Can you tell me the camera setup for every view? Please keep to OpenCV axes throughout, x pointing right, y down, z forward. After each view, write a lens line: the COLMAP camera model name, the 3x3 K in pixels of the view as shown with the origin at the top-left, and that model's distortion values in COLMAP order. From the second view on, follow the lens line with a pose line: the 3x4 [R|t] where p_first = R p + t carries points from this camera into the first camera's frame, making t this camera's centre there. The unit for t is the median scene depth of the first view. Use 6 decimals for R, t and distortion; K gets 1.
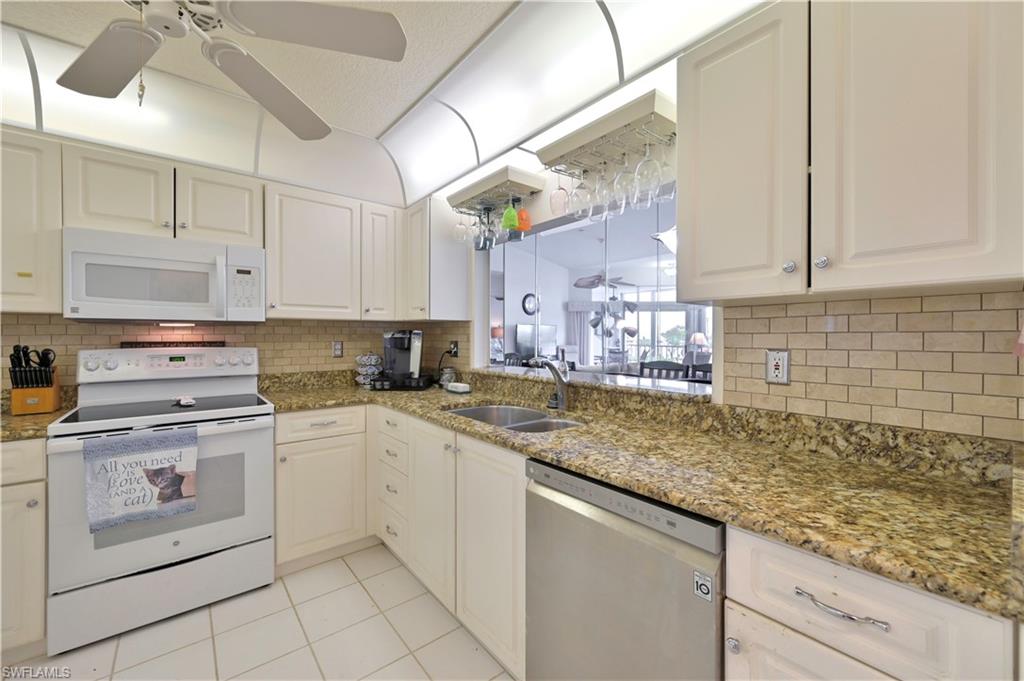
lens RADIAL K [[410.4, 0, 511.0], [0, 410.4, 338.9], [0, 0, 1]] dist [-0.000216, 0.000664]
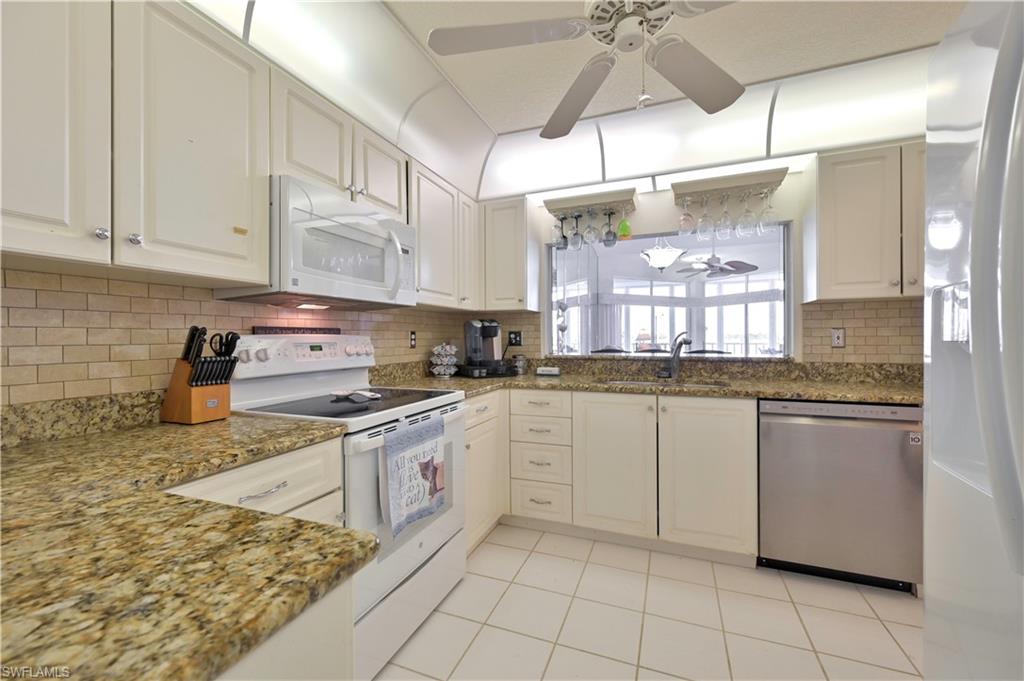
lens RADIAL K [[410.4, 0, 510.3], [0, 410.4, 338.9], [0, 0, 1]] dist [-0.000216, 0.000664]
pose [[0.871398, -0.008186, 0.490508, -1.082620], [0.010849, 0.999938, -0.002586, 0.045633], [-0.490457, 0.007575, 0.871433, 0.105019]]
